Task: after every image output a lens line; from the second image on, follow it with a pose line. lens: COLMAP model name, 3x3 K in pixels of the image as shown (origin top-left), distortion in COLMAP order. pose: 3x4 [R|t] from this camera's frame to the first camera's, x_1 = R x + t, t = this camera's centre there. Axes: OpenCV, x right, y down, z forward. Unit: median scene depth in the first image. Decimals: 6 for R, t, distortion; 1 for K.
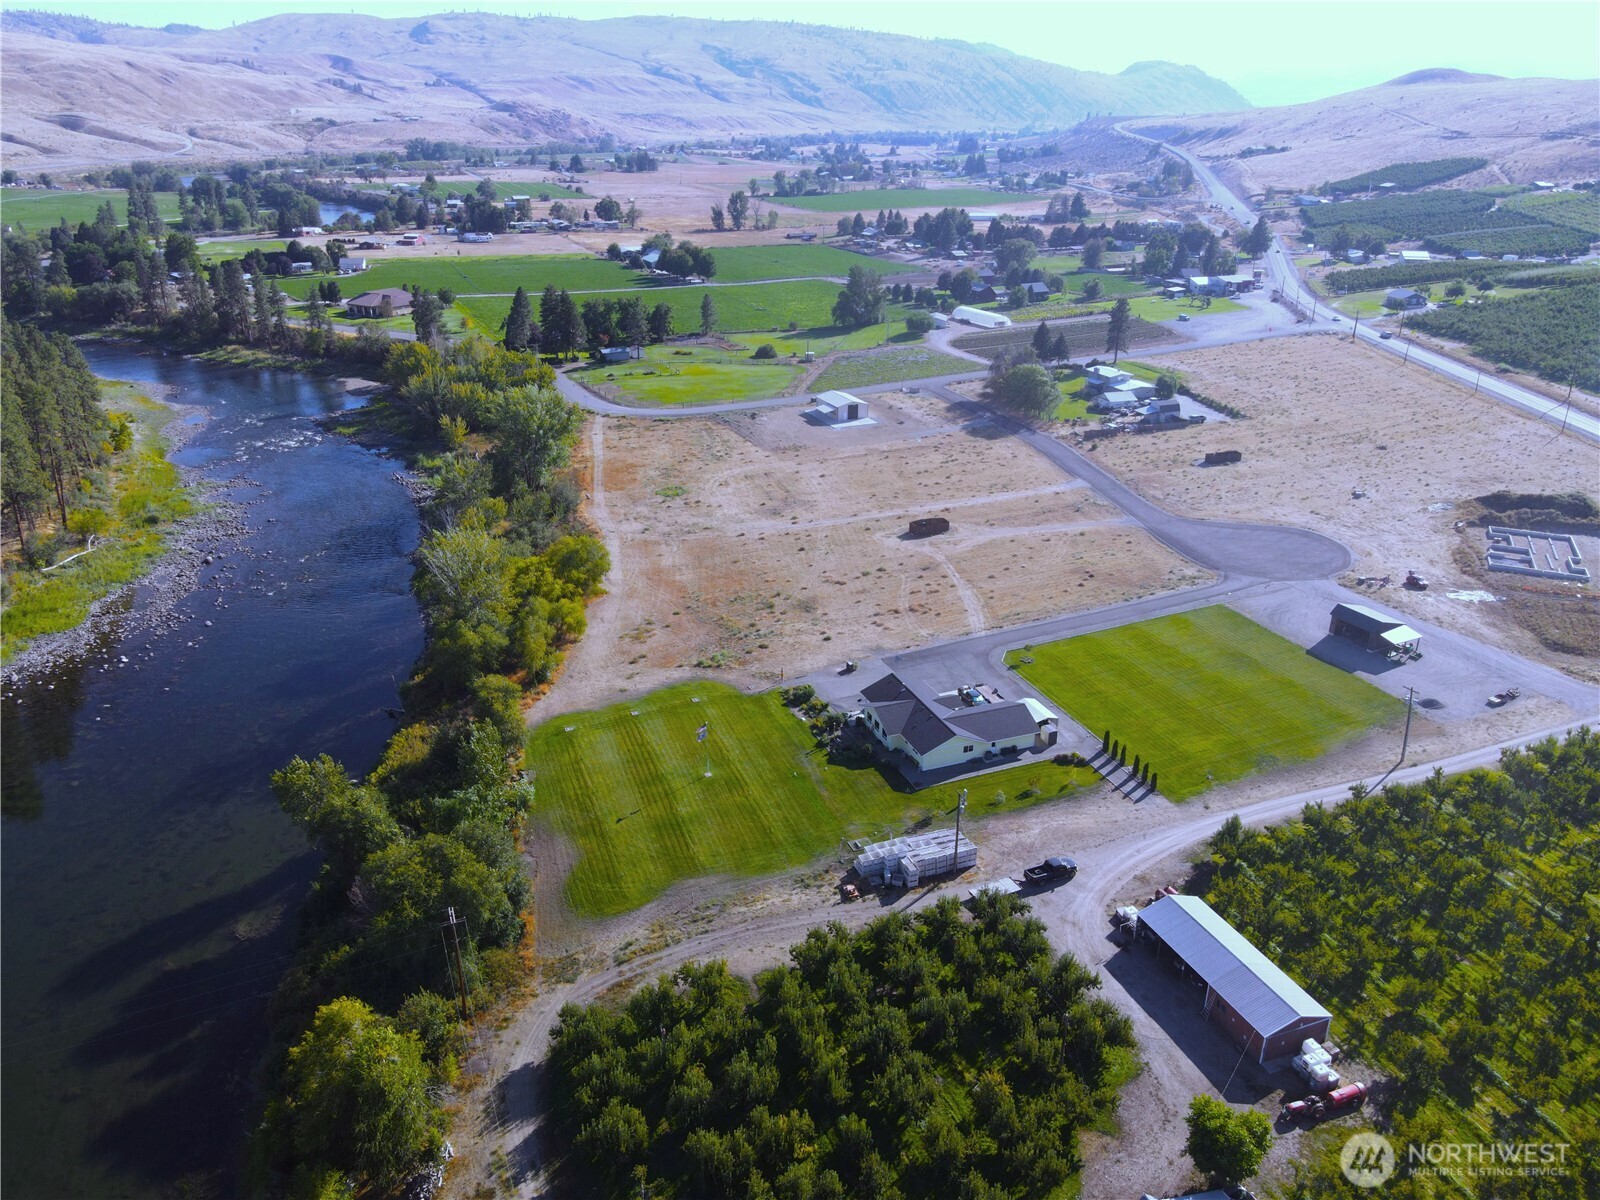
lens RADIAL K [[1175.1, 0, 795.0], [0, 1175.1, 600.2], [0, 0, 1]] dist [0.011849, 0.010333]
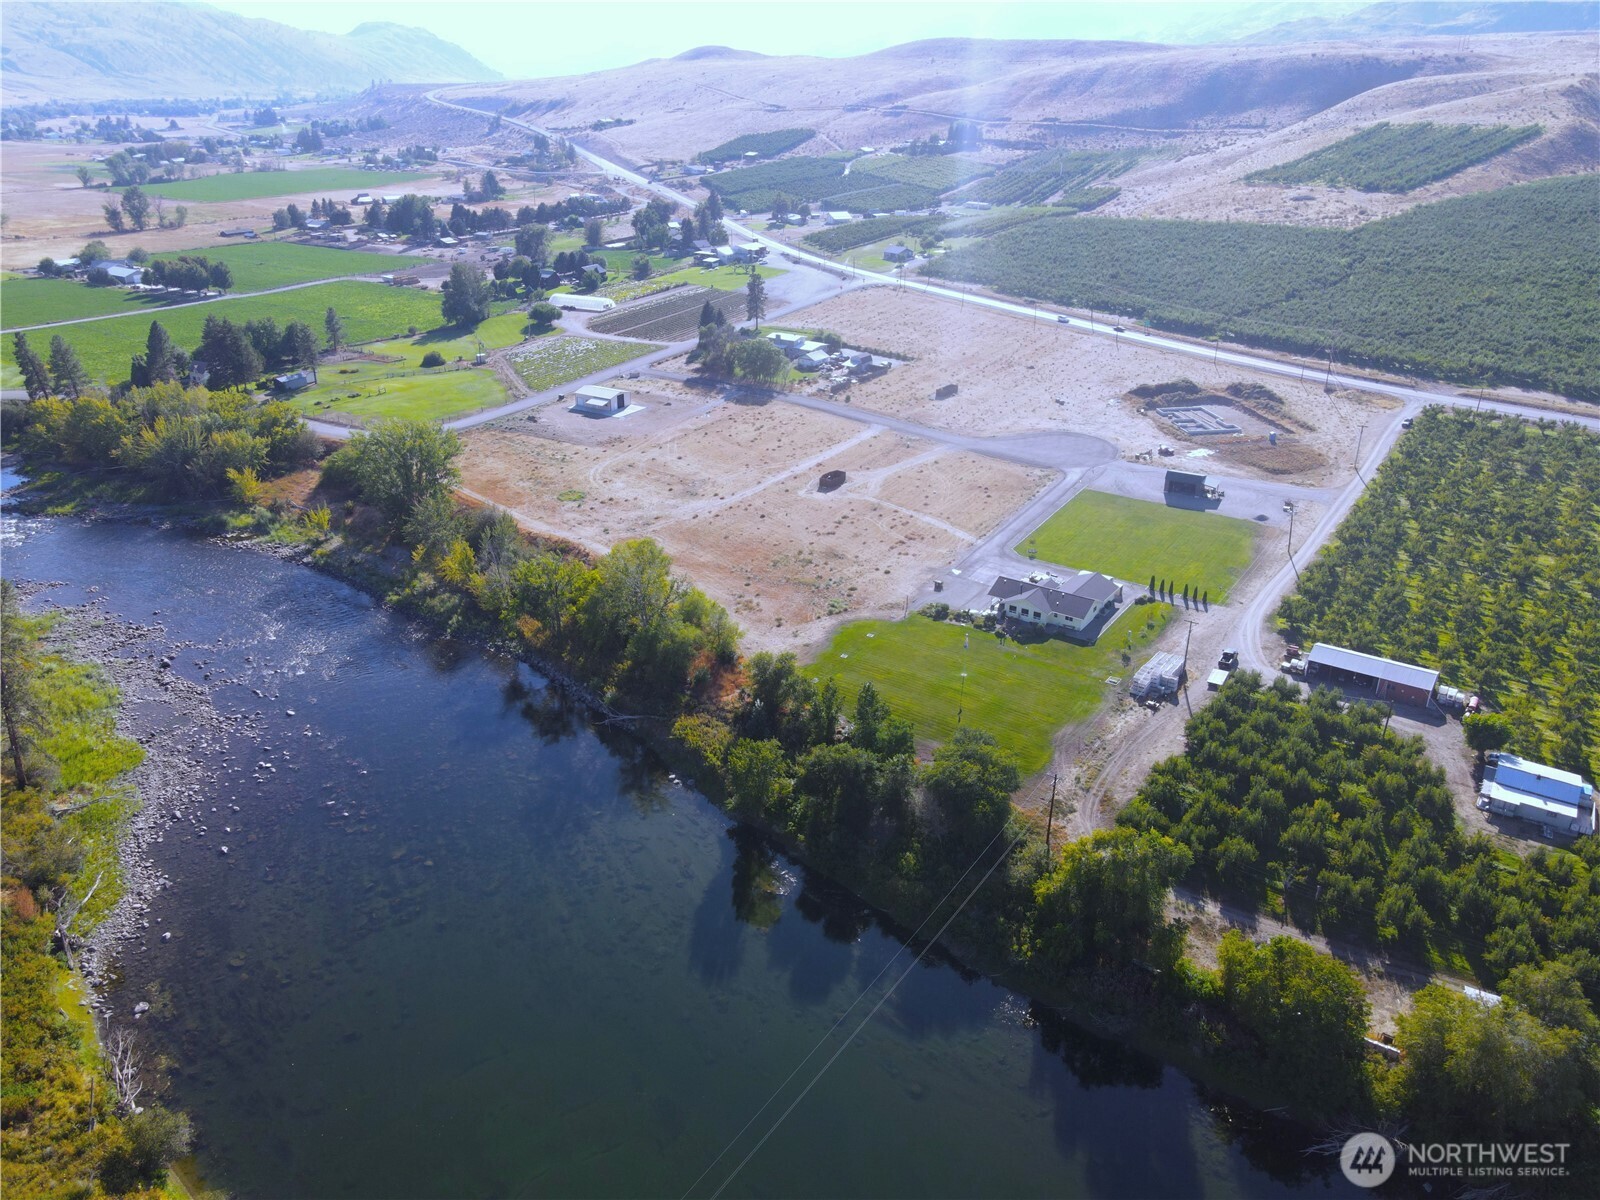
lens RADIAL K [[1175.1, 0, 798.7], [0, 1175.1, 596.7], [0, 0, 1]] dist [0.011849, 0.010333]
pose [[0.827694, -0.232507, 0.510748, -0.624709], [0.219169, 0.971782, 0.087209, -0.064359], [-0.516612, 0.039758, 0.855296, -0.016942]]
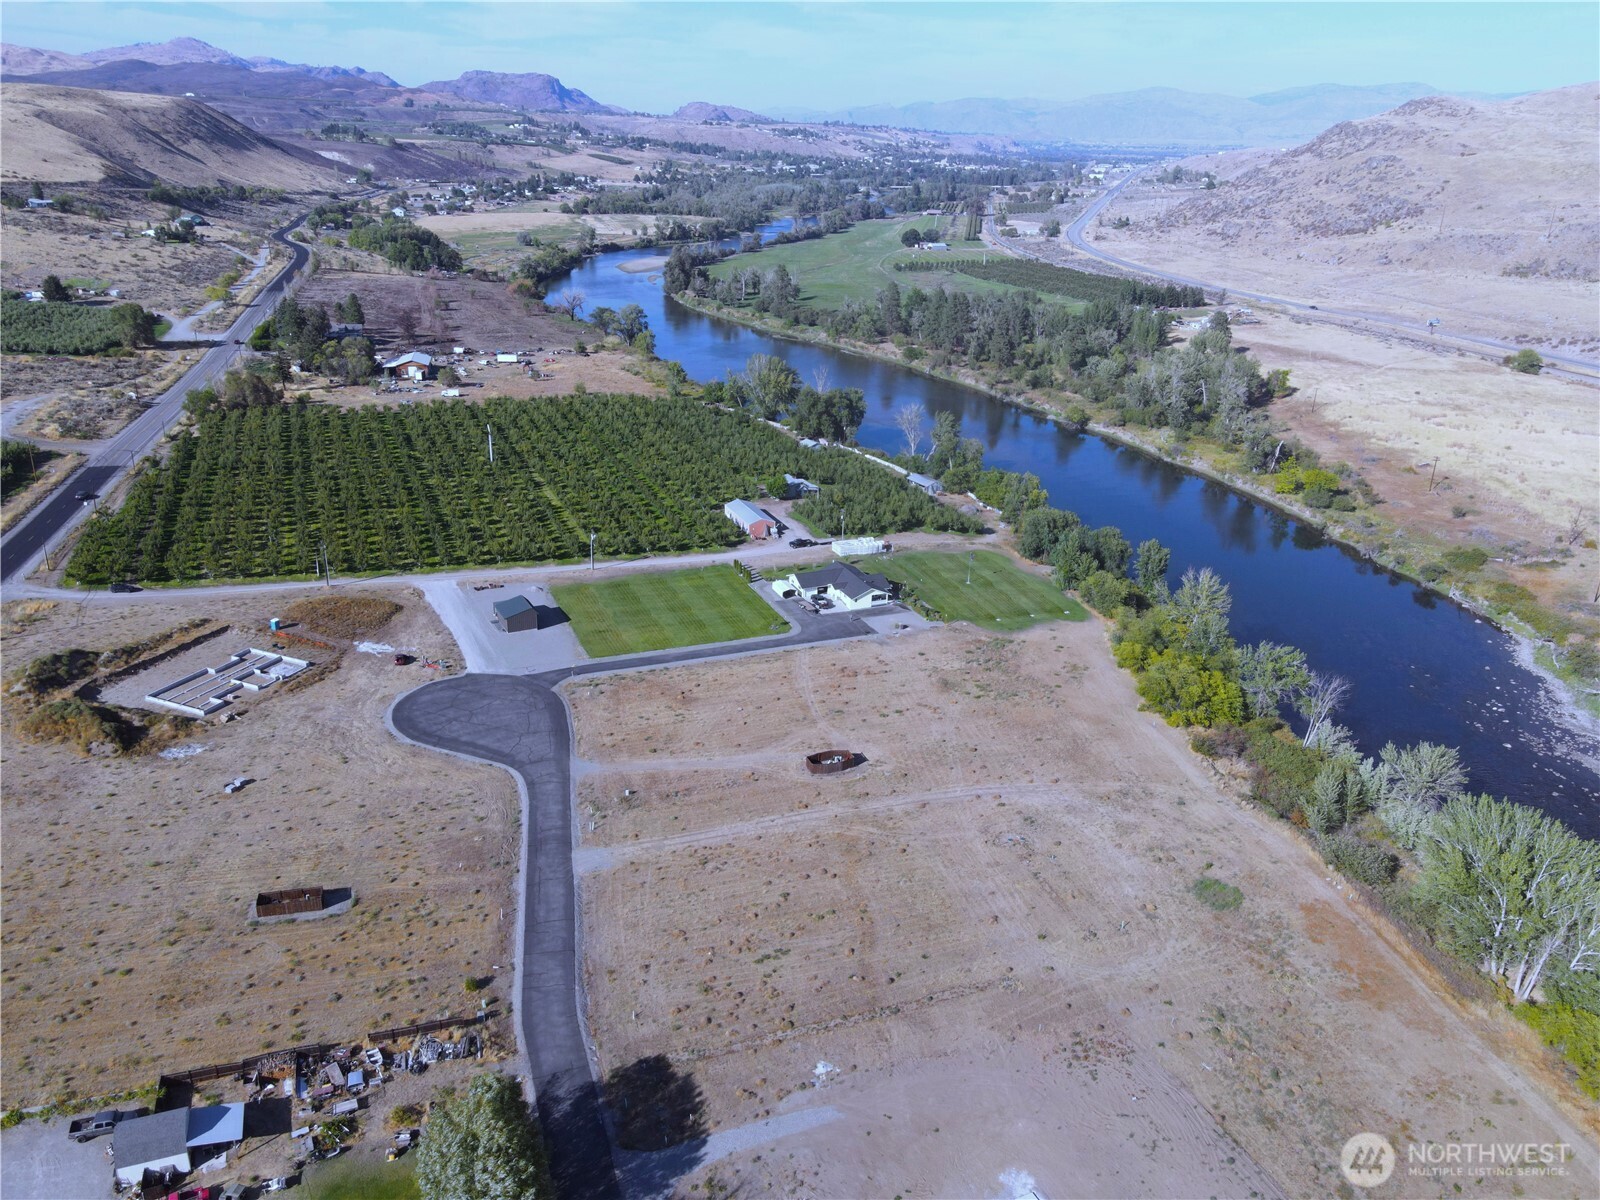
lens RADIAL K [[1175.1, 0, 797.6], [0, 1175.1, 601.9], [0, 0, 1]] dist [0.011849, 0.010333]
pose [[-0.999163, -0.020316, -0.035516, 0.187691], [-0.039428, 0.709974, 0.703124, -0.808009], [0.010931, 0.703935, -0.710180, 1.676958]]
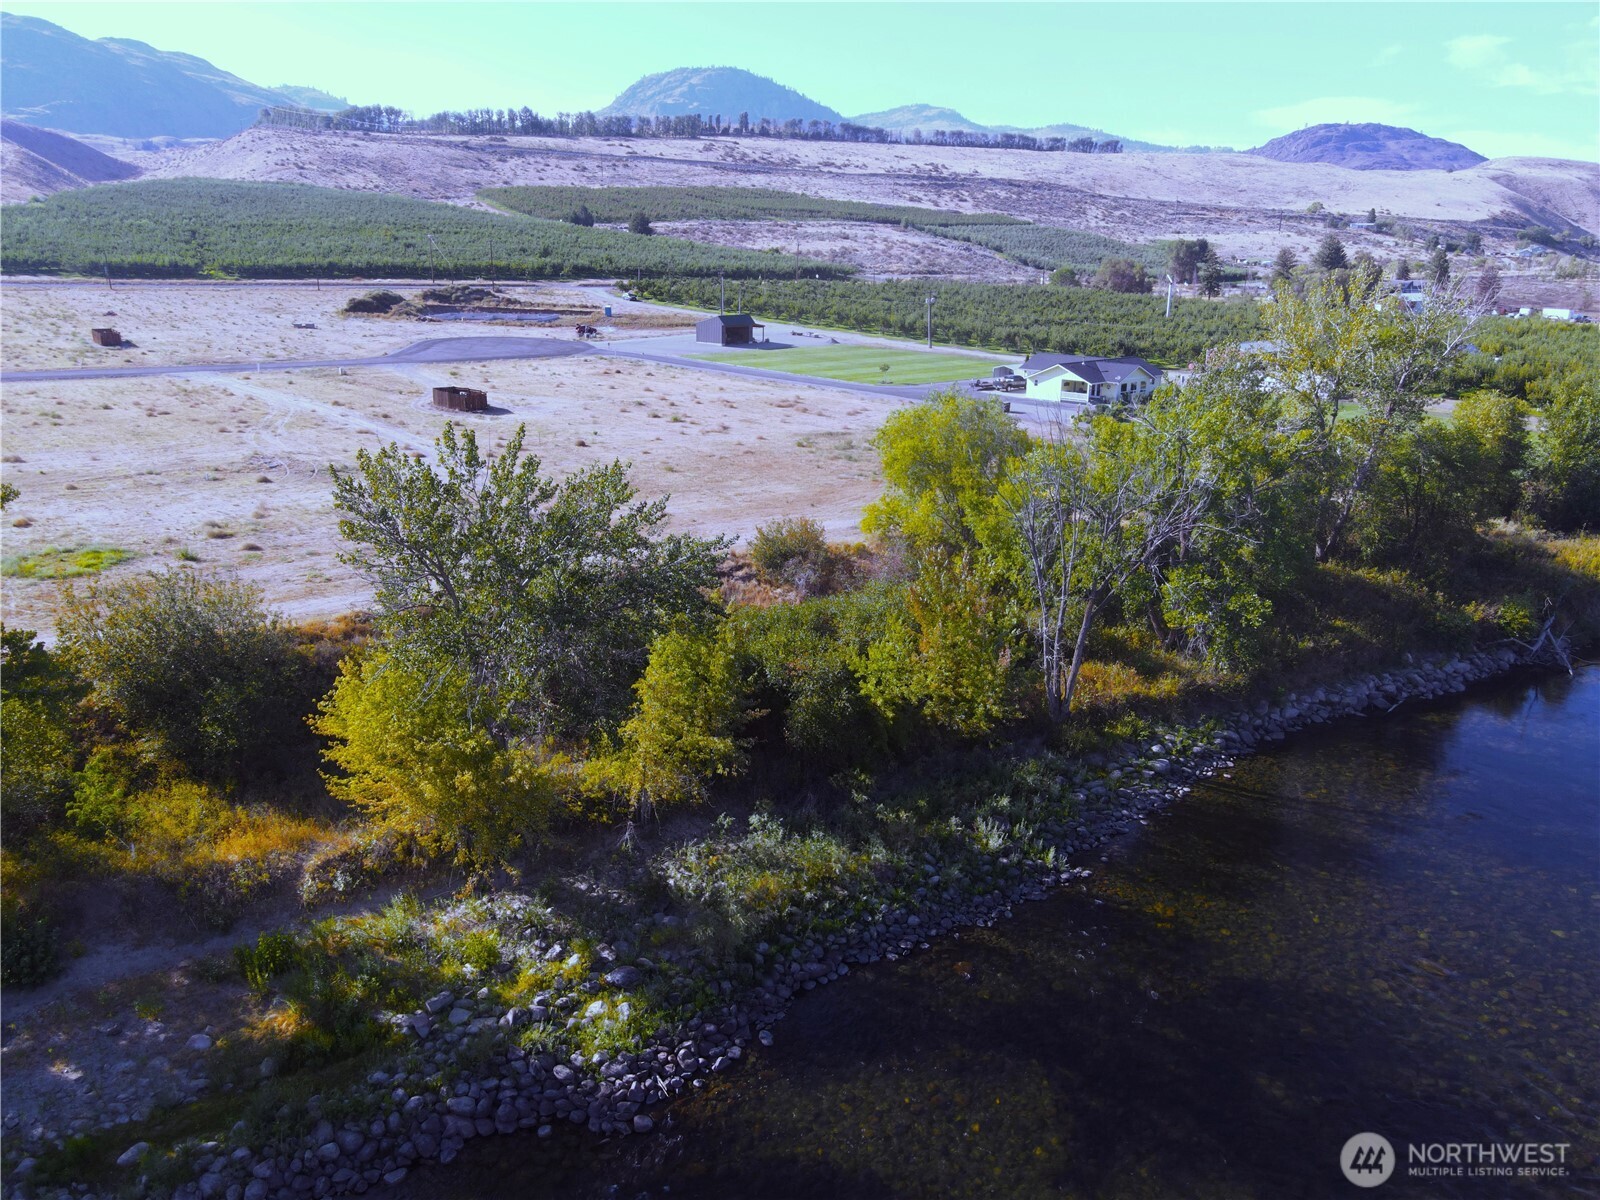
lens RADIAL K [[1175.1, 0, 794.2], [0, 1175.1, 597.3], [0, 0, 1]] dist [0.011849, 0.010333]
pose [[-0.388793, -0.269969, 0.880884, -0.529803], [0.345964, 0.843358, 0.411165, -0.177152], [-0.853902, 0.464612, -0.234492, 1.152976]]
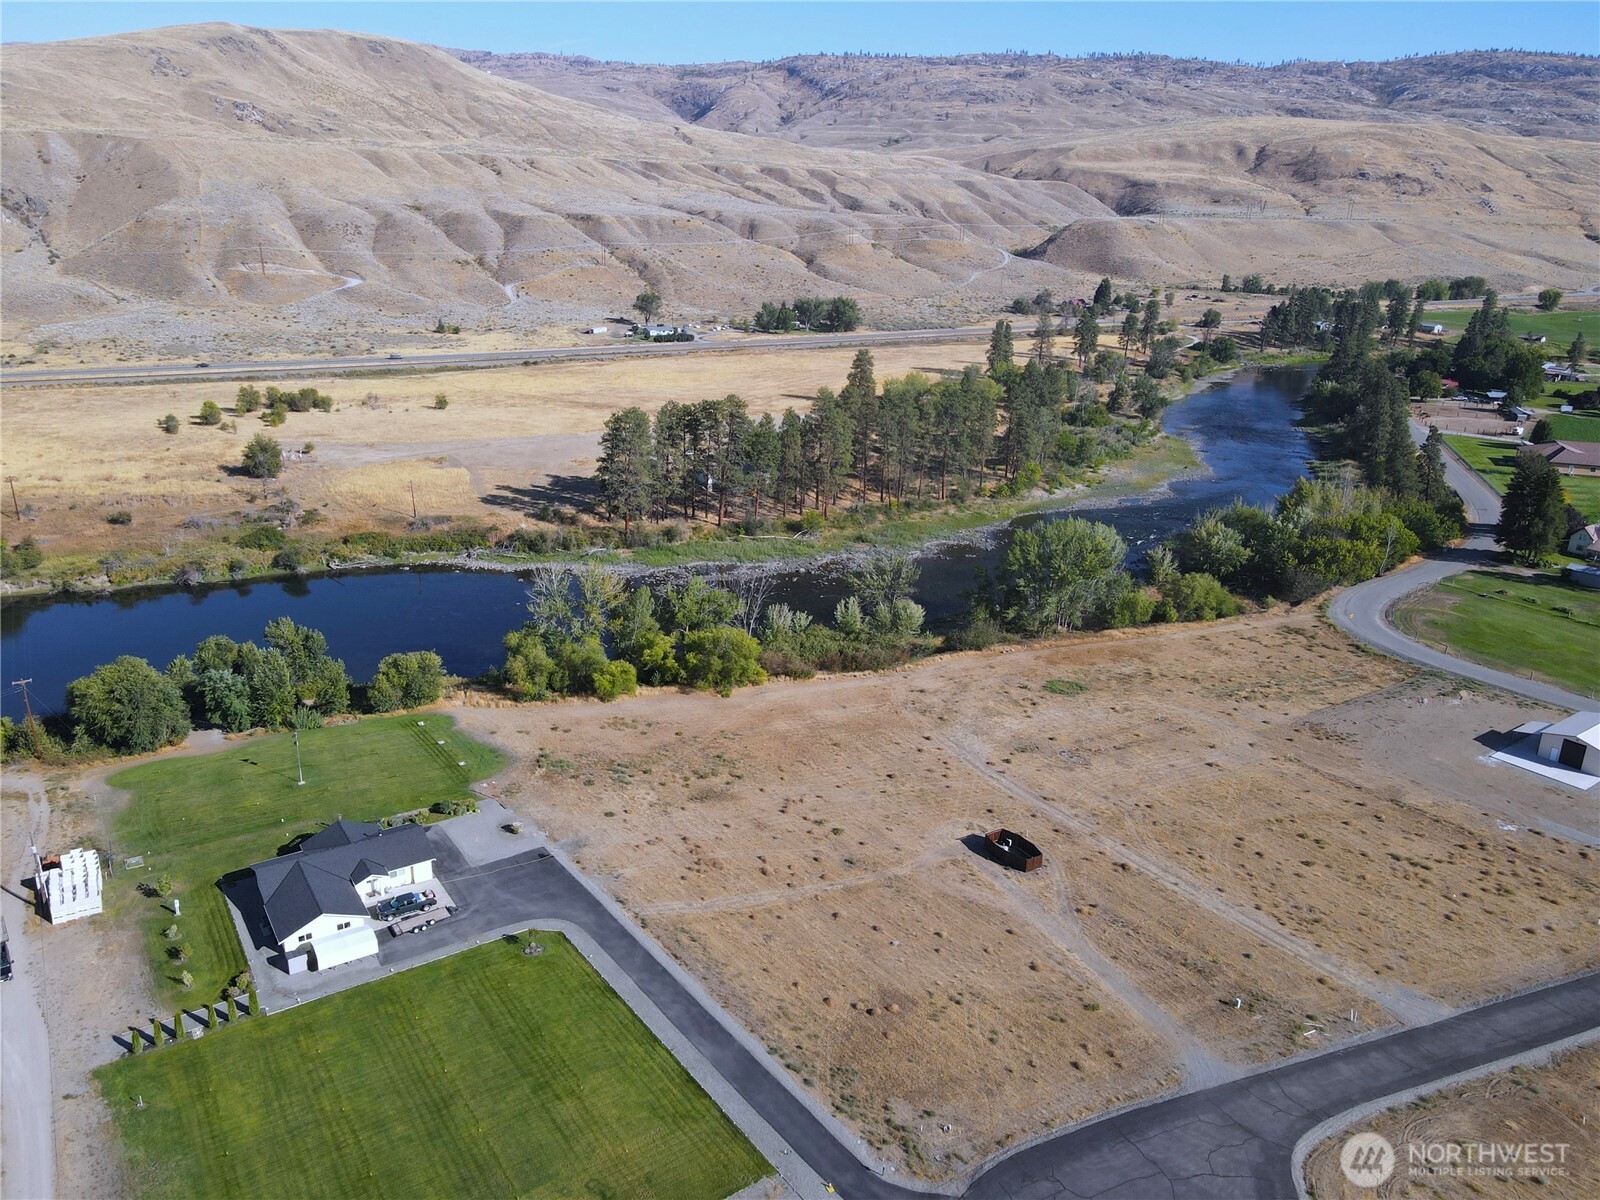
lens RADIAL K [[1175.1, 0, 791.2], [0, 1175.1, 591.6], [0, 0, 1]] dist [0.011849, 0.010333]
pose [[0.202684, 0.310715, -0.928641, 0.700281], [-0.396273, 0.893232, 0.212378, -0.302616], [0.895481, 0.324950, 0.304172, 0.729202]]
